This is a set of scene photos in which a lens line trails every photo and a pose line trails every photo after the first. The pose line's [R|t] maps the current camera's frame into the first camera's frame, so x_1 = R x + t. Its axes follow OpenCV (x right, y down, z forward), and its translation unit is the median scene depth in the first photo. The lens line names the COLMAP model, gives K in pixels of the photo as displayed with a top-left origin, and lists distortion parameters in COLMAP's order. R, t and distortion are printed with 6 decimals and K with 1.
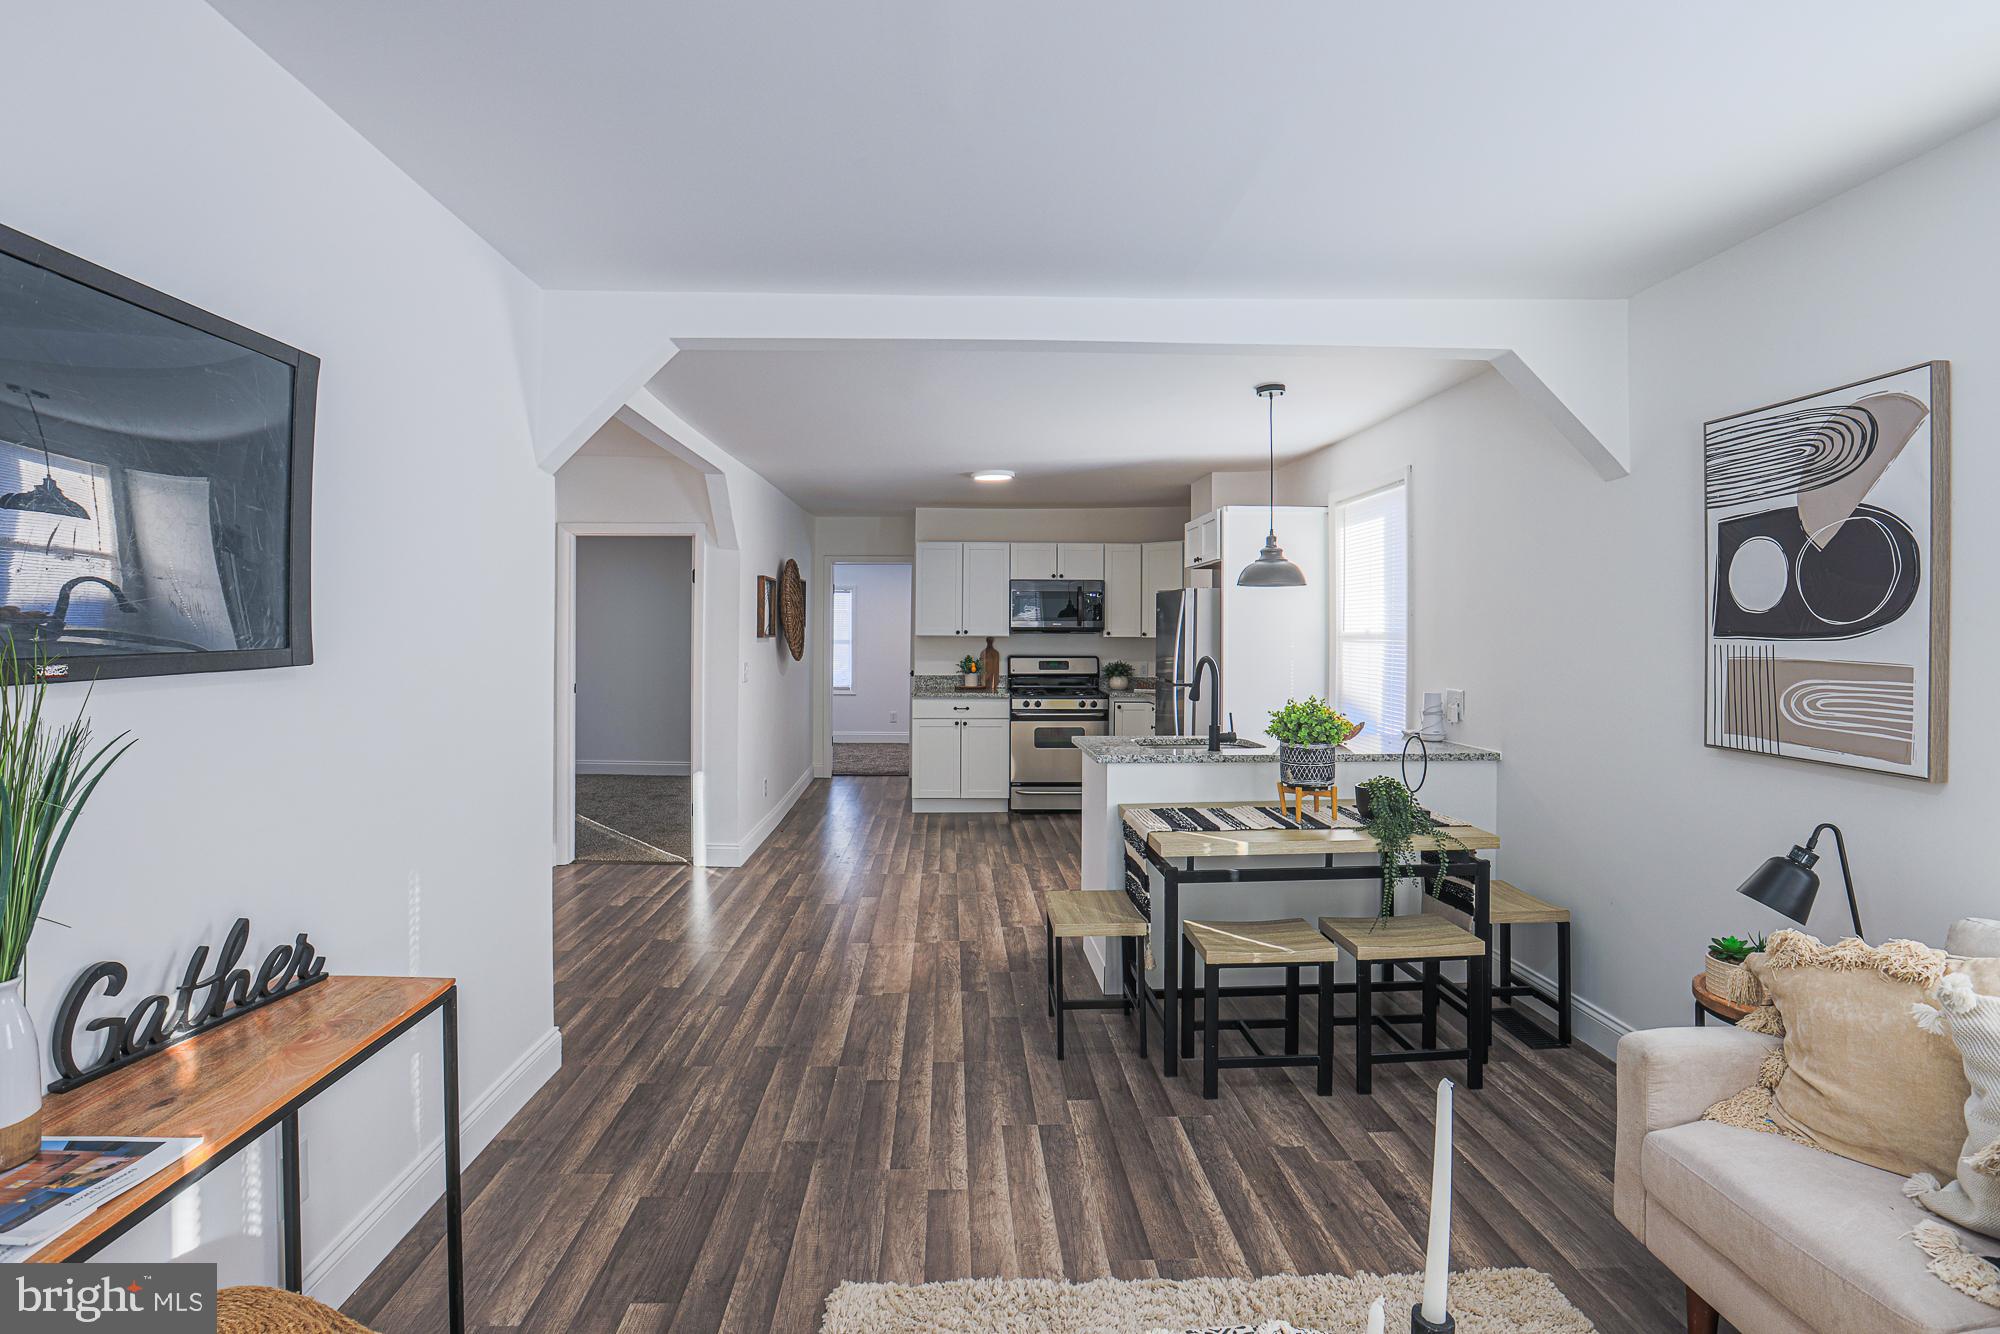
lens RADIAL K [[910.8, 0, 997.1], [0, 910.8, 661.6], [0, 0, 1]] dist [-0.059824, 0.022988]
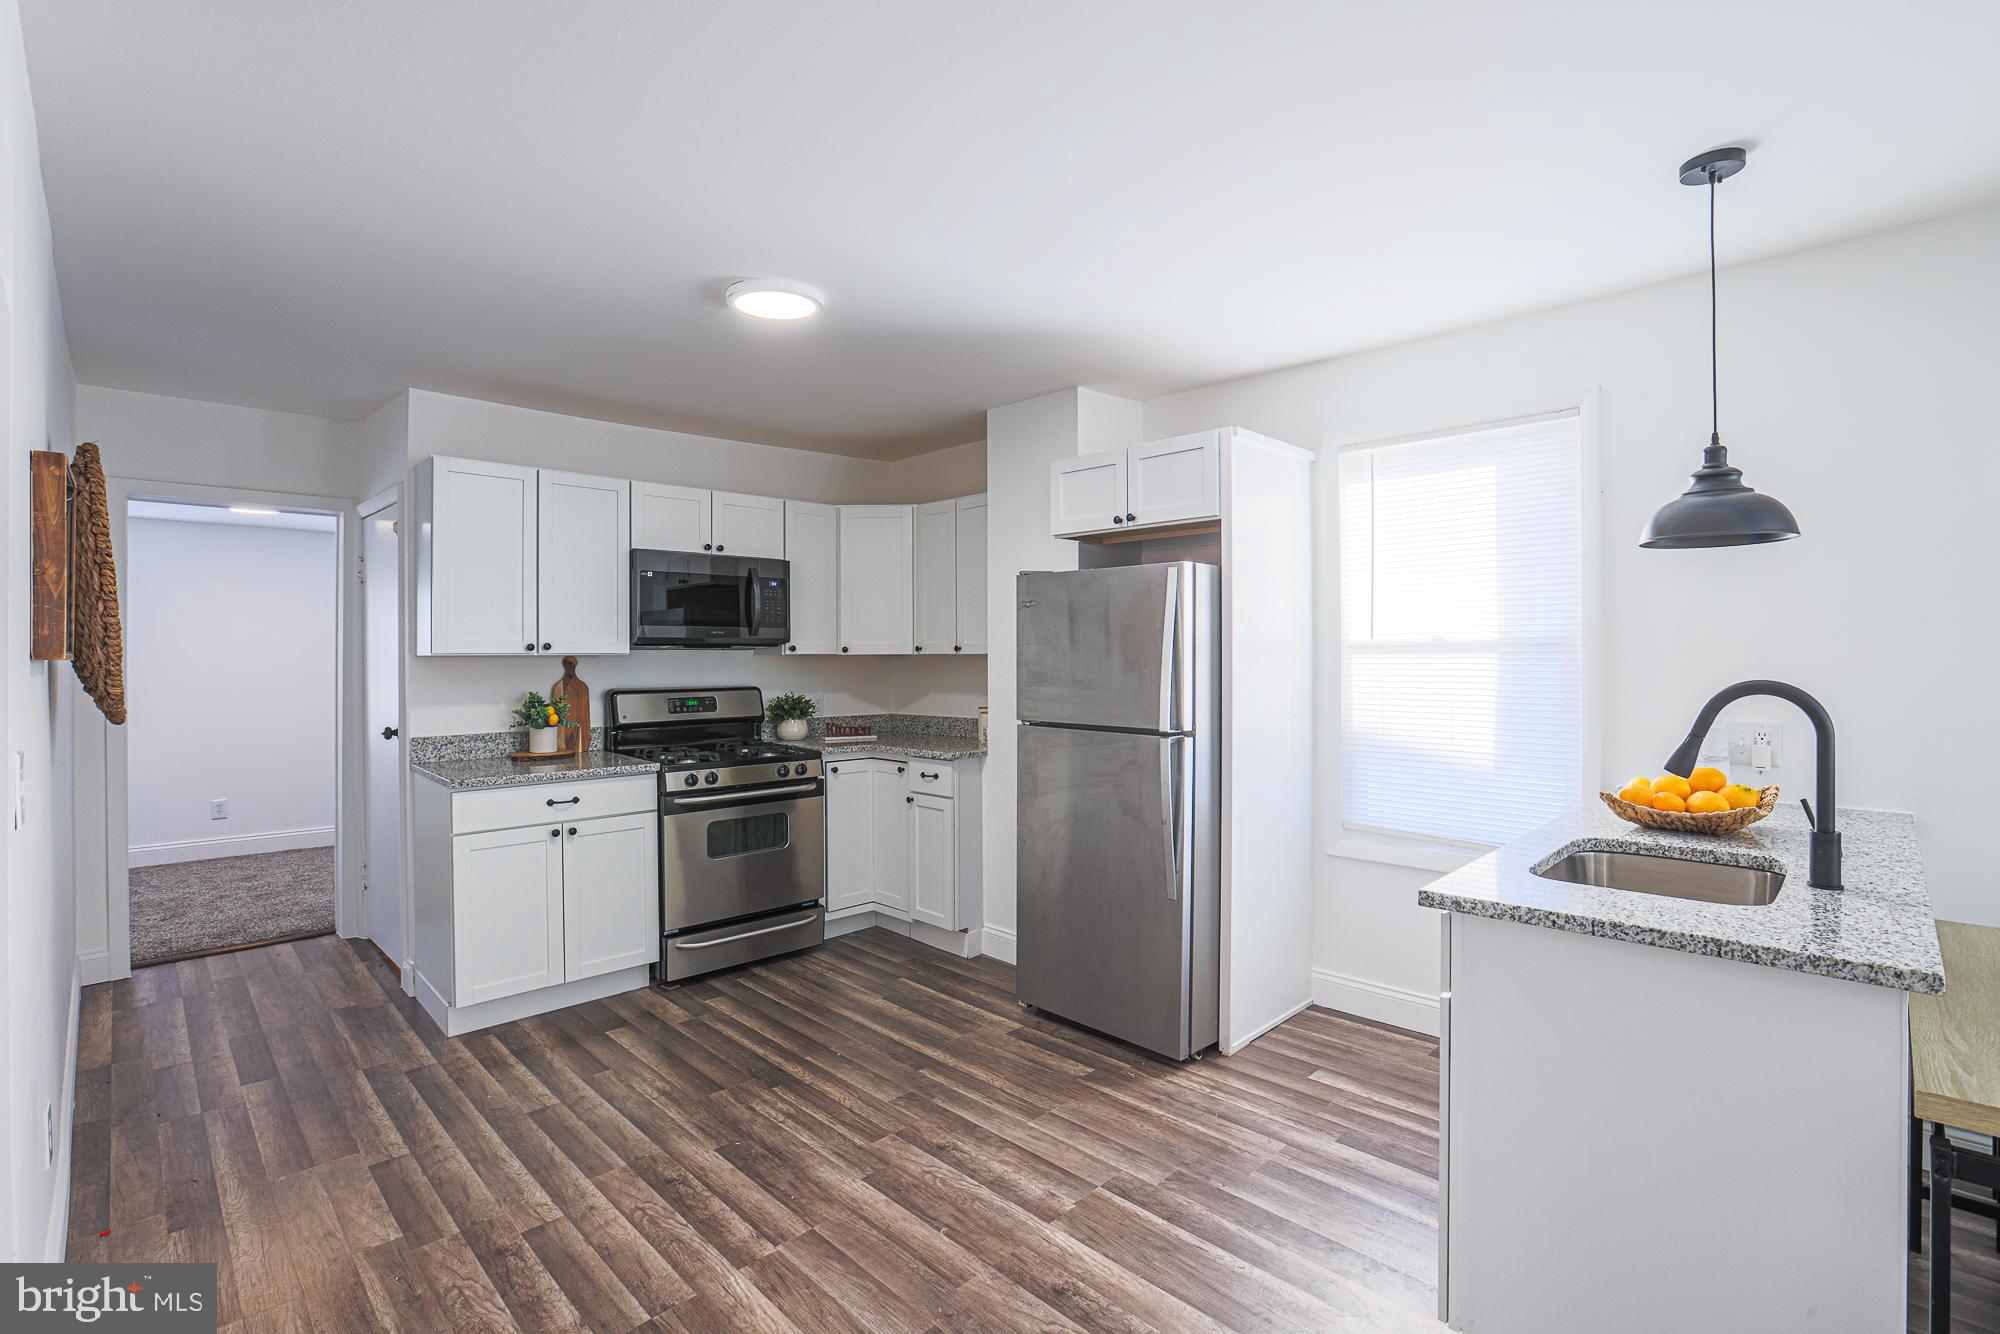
lens RADIAL K [[910.8, 0, 997.1], [0, 910.8, 661.6], [0, 0, 1]] dist [-0.059824, 0.022988]
pose [[0.744945, -0.011456, 0.667027, -0.186548], [0.027606, 0.999525, -0.013664, -0.010769], [-0.666554, 0.028593, 0.744908, 0.485588]]
